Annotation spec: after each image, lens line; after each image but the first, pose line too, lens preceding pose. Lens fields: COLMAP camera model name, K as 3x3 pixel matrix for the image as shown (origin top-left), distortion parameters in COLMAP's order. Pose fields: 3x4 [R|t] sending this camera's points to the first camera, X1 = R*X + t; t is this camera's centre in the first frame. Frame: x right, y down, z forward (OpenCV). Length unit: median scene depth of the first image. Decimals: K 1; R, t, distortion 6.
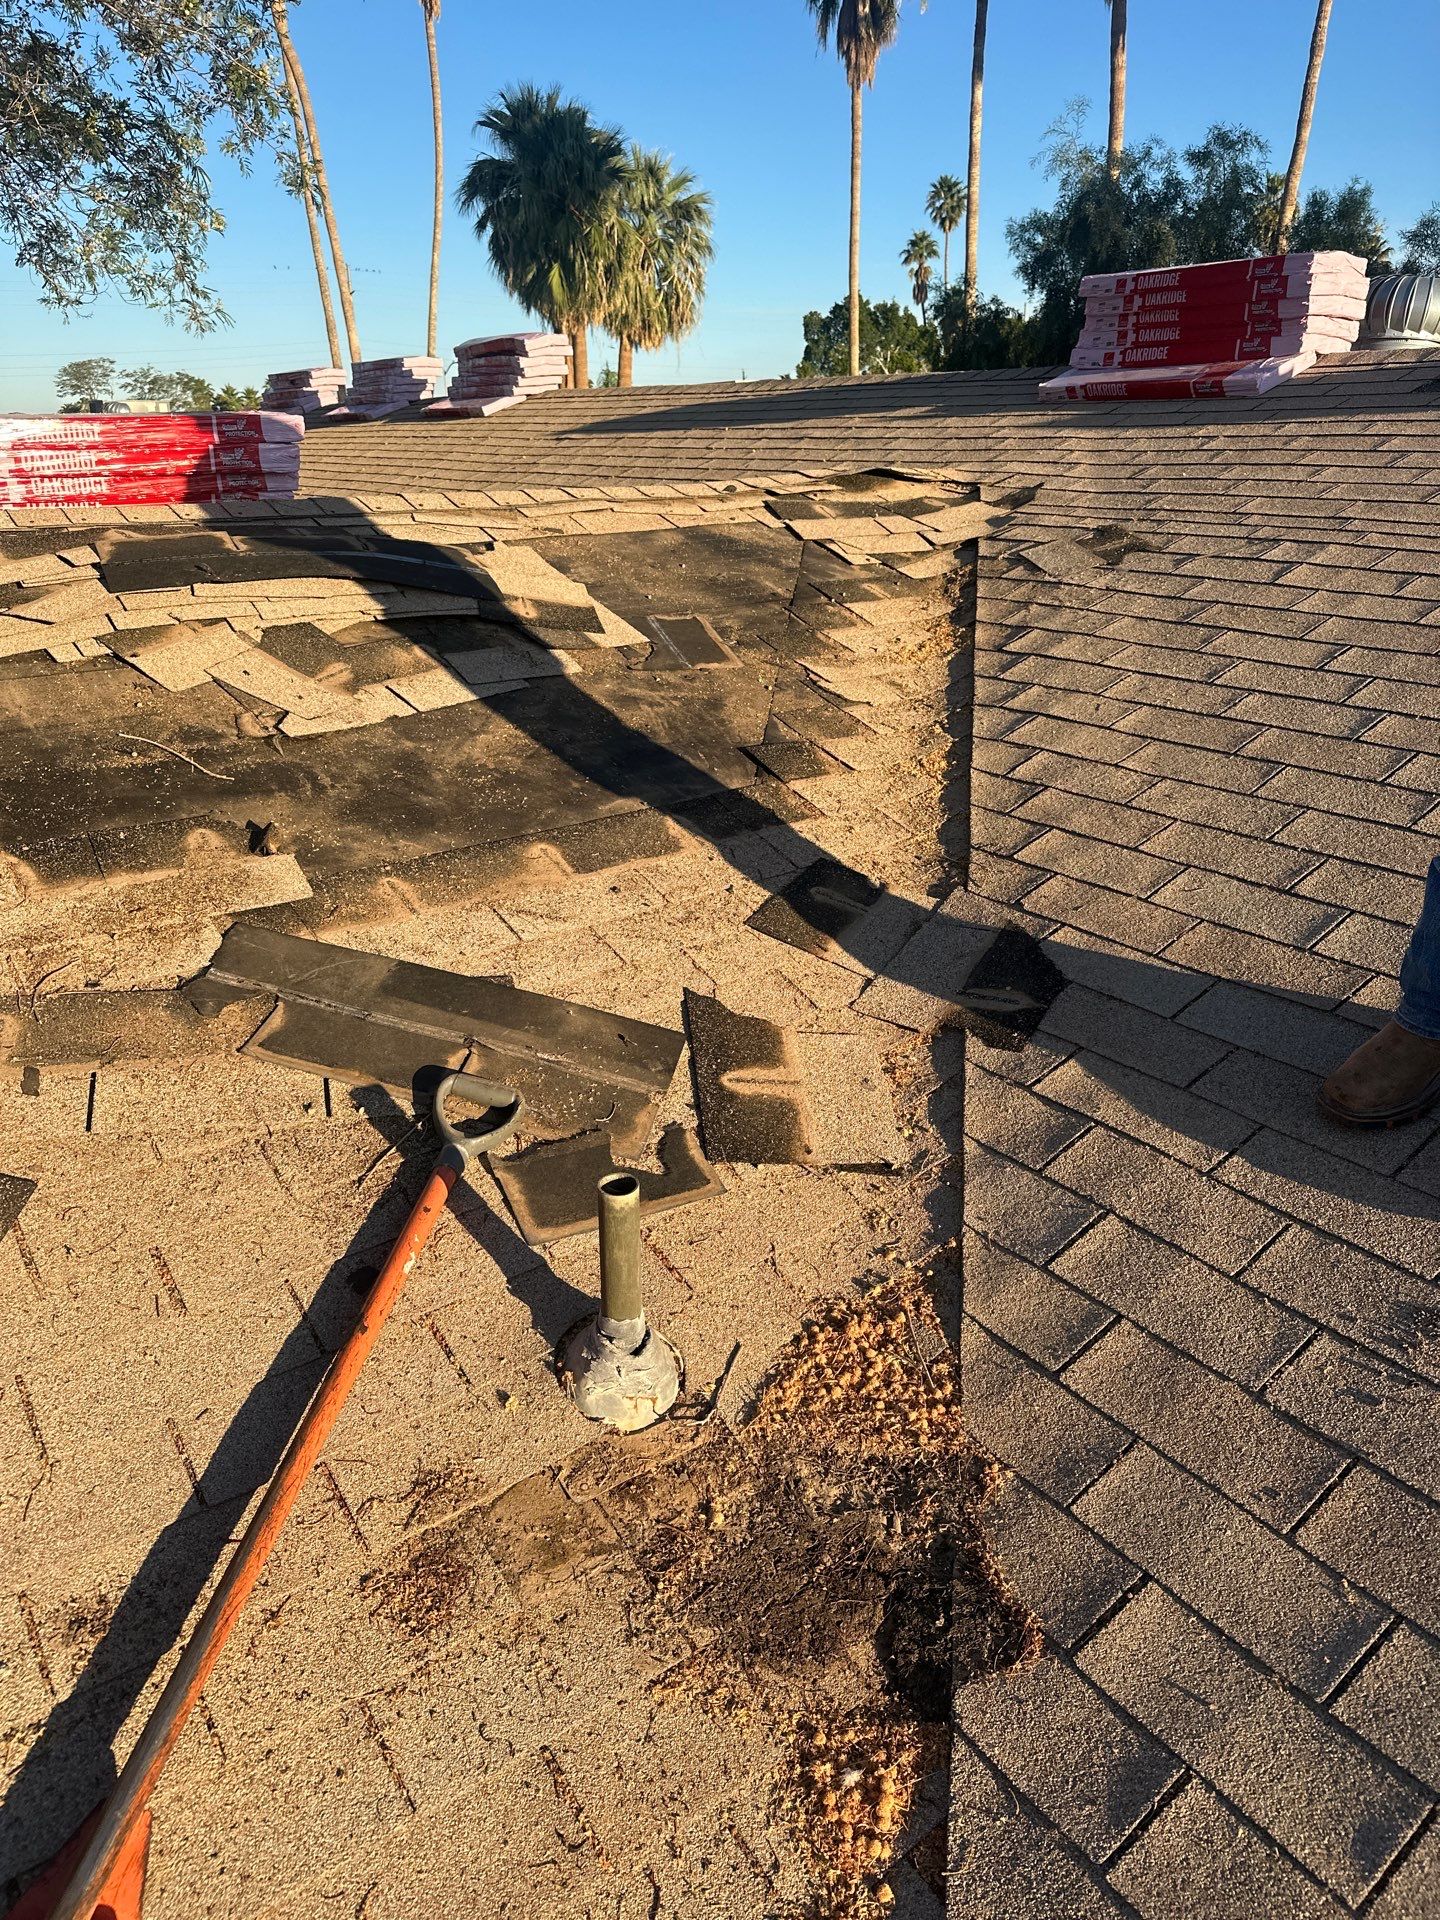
lens RADIAL K [[1359.0, 0, 710.8], [0, 1359.0, 956.4], [0, 0, 1]] dist [0.033657, -0.029091]
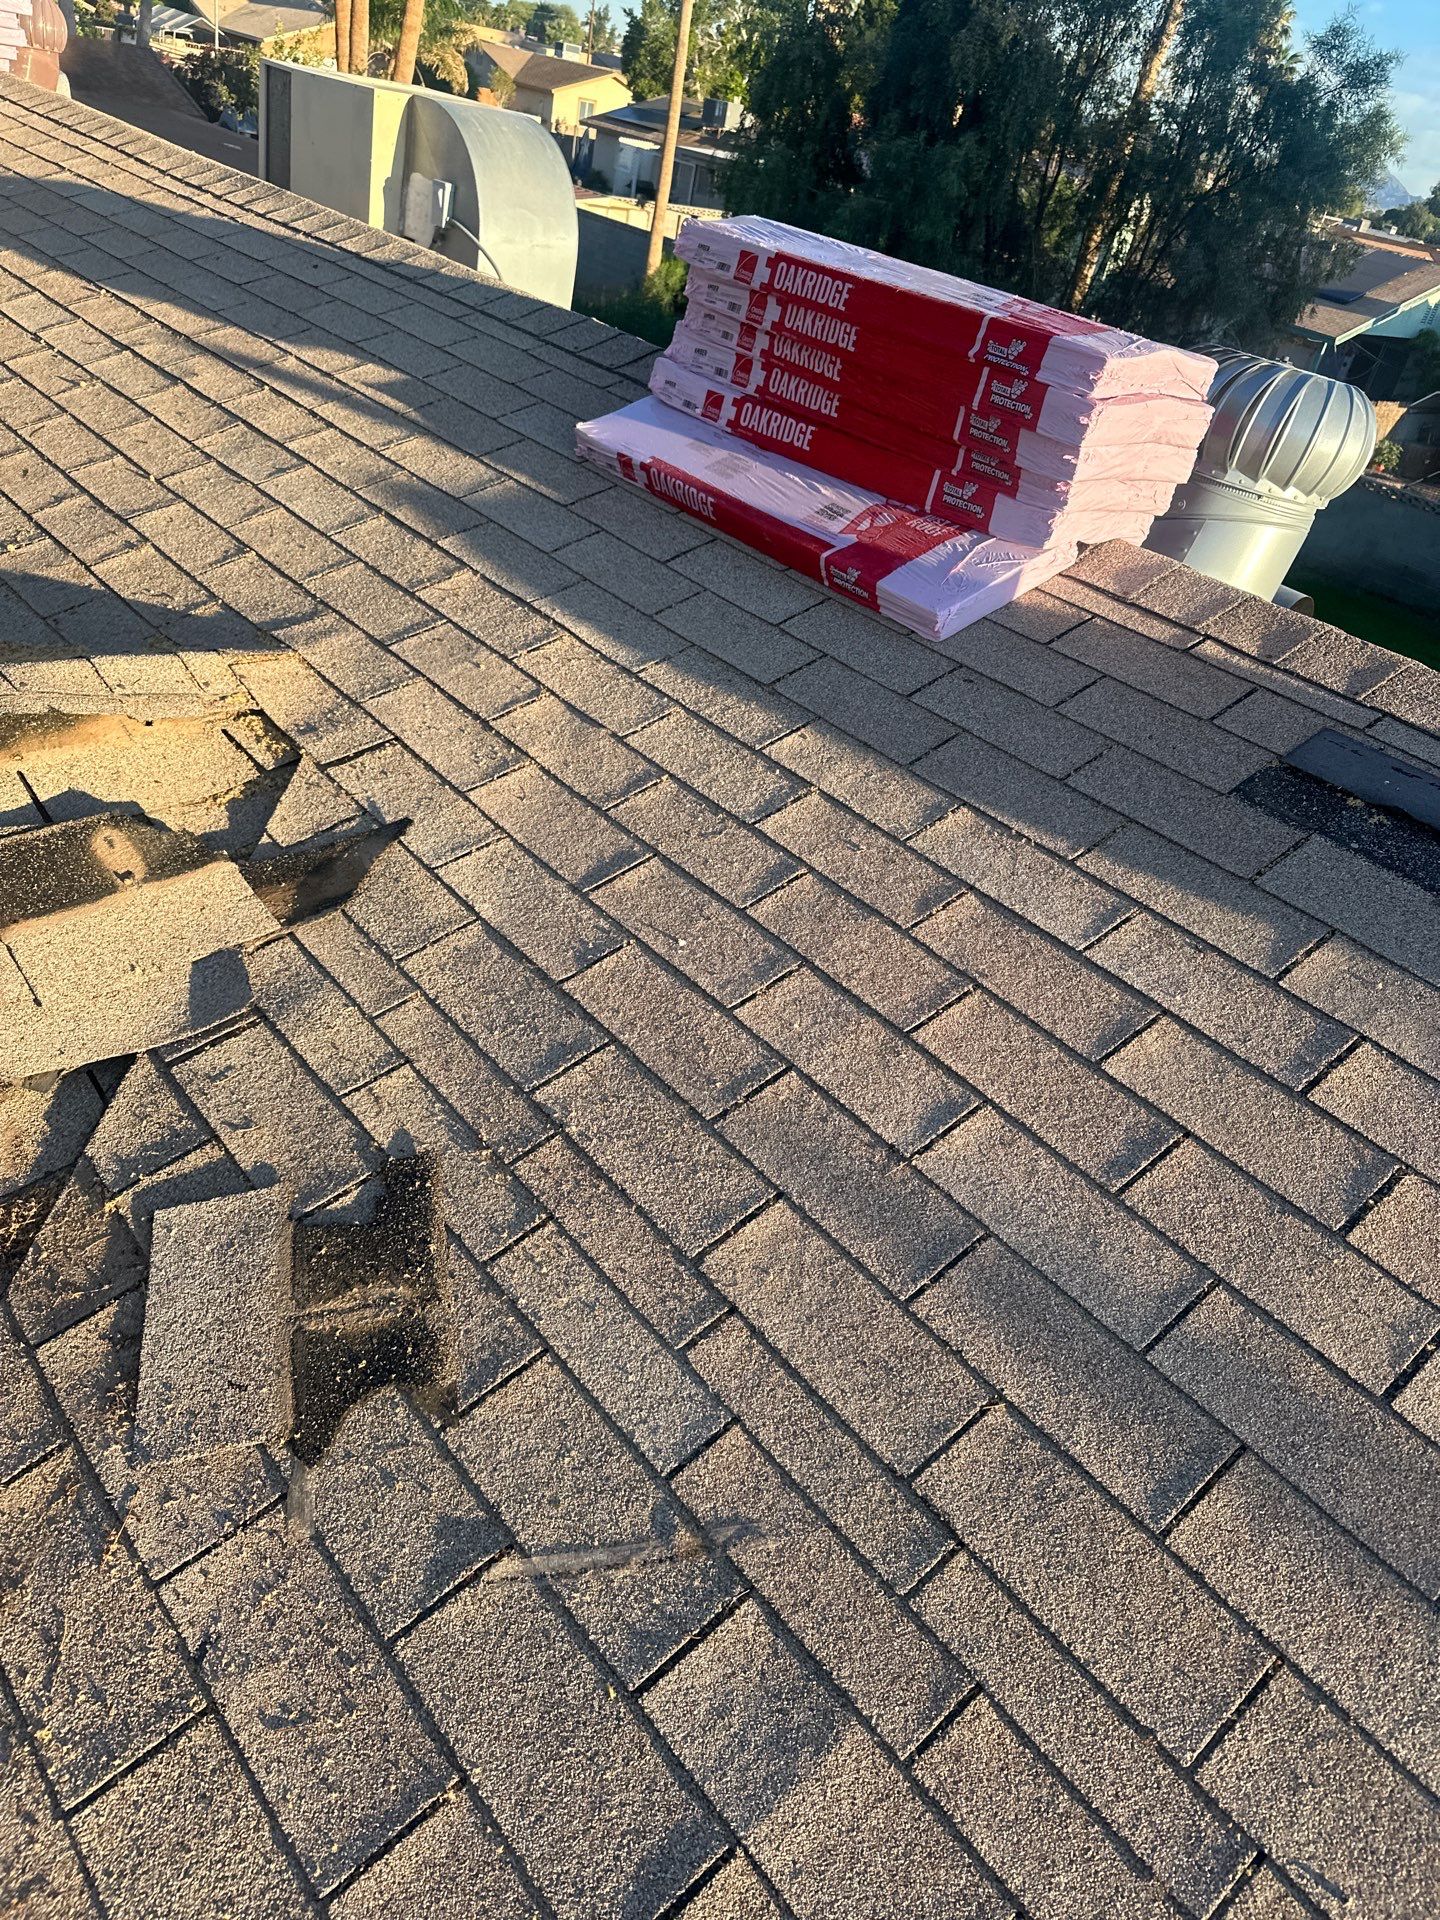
lens RADIAL K [[1359.0, 0, 710.8], [0, 1359.0, 956.4], [0, 0, 1]] dist [0.033657, -0.029091]
pose [[0.977311, 0.109814, 0.181118, 0.225222], [-0.145287, 0.969787, 0.195974, -0.344497], [-0.154126, -0.217842, 0.963738, 0.485348]]
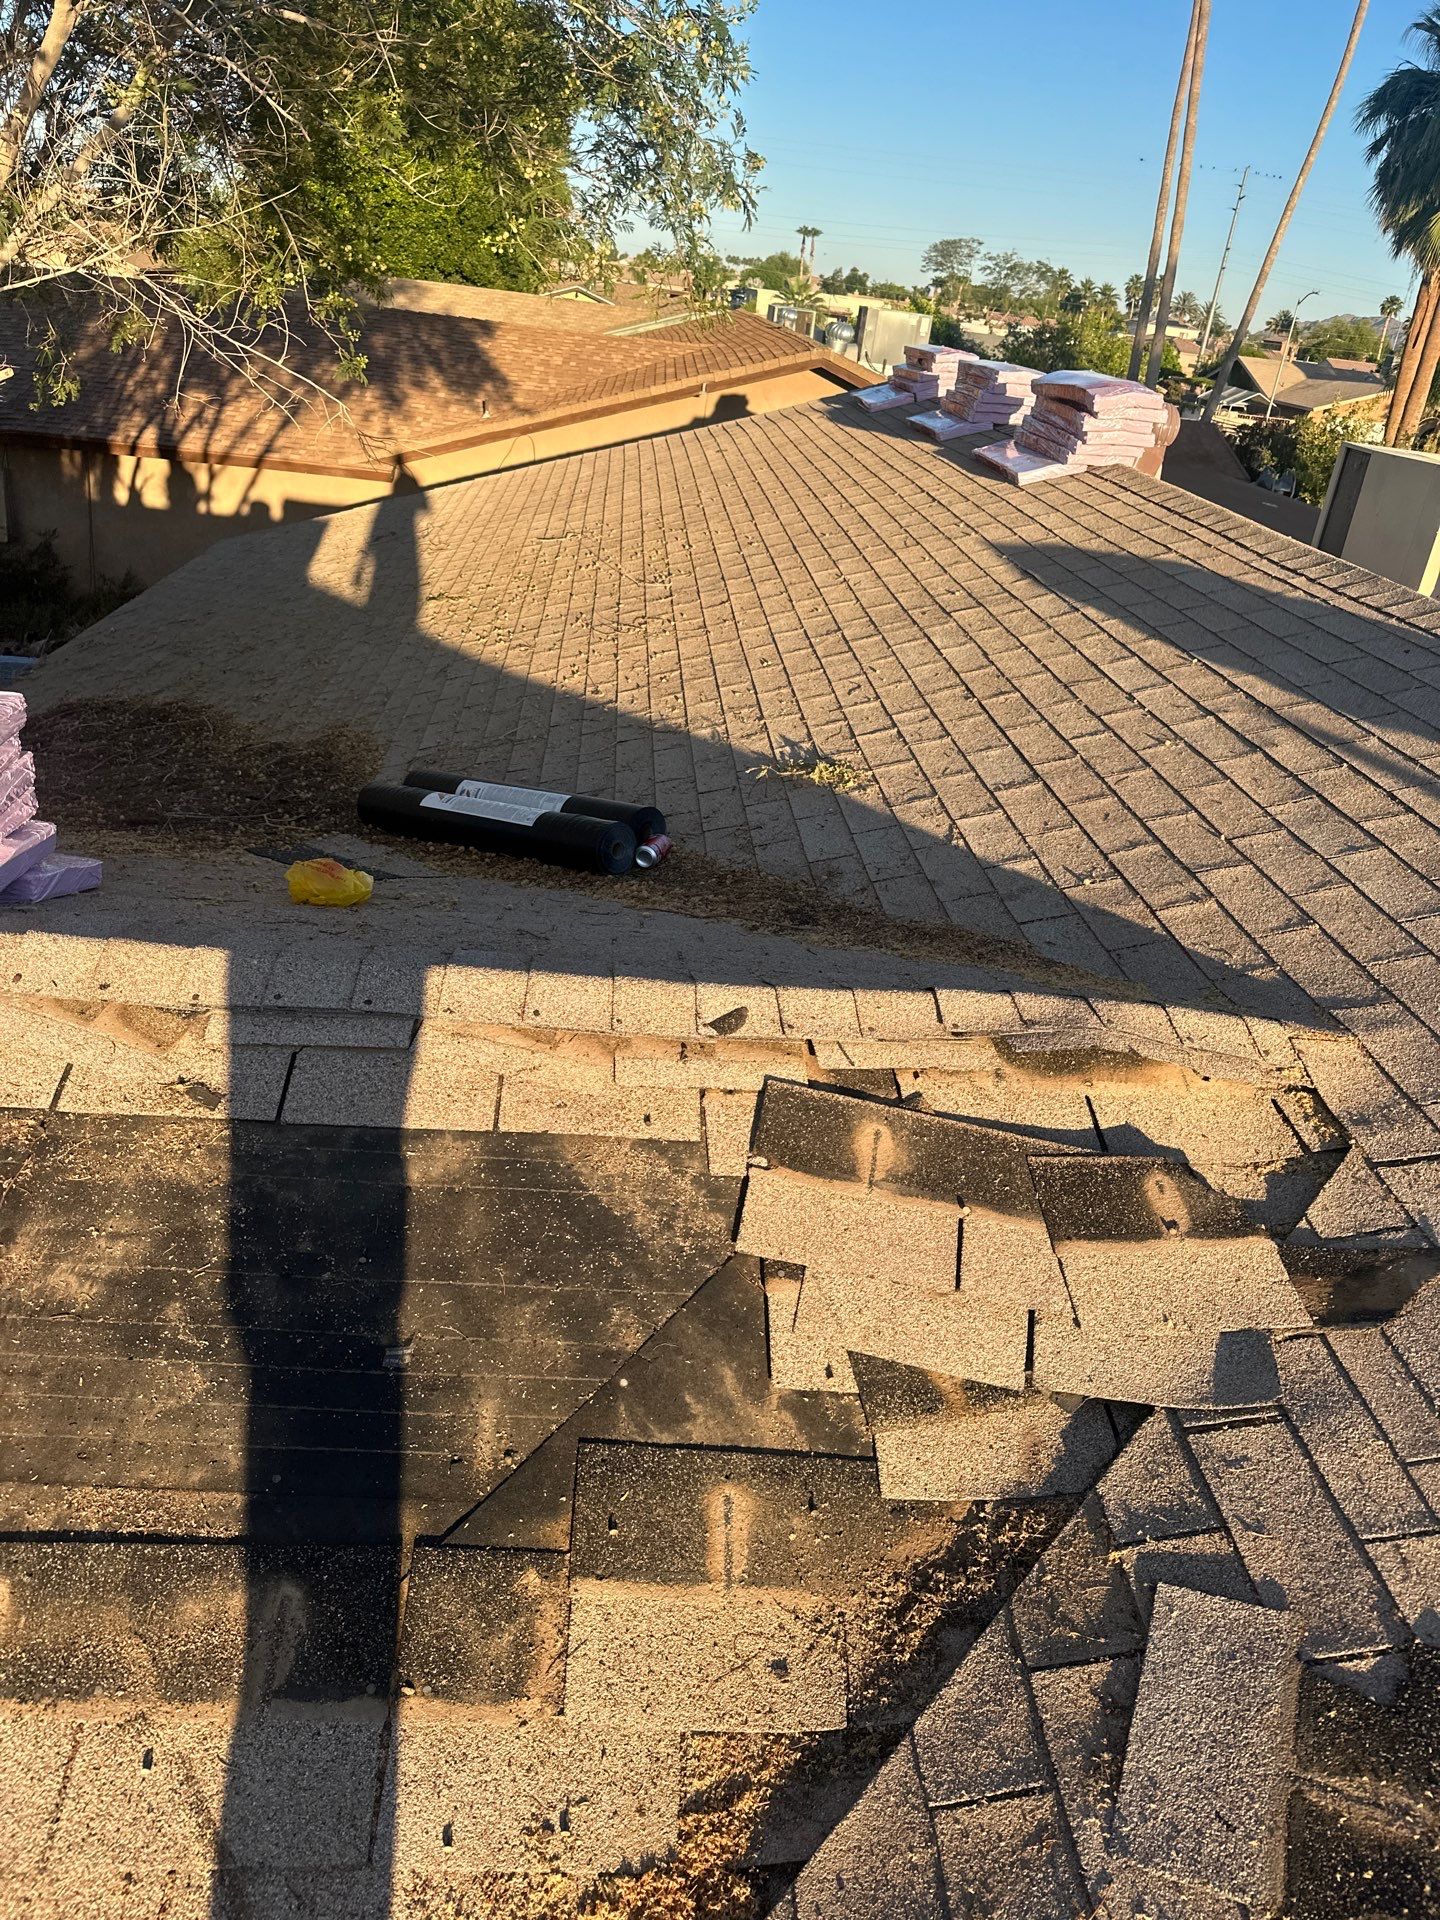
lens RADIAL K [[1359.0, 0, 710.8], [0, 1359.0, 956.4], [0, 0, 1]] dist [0.033657, -0.029091]
pose [[0.836447, 0.343807, -0.426793, 0.170283], [-0.316120, 0.938815, 0.136726, -0.352647], [0.447688, 0.020554, 0.893954, 0.465875]]
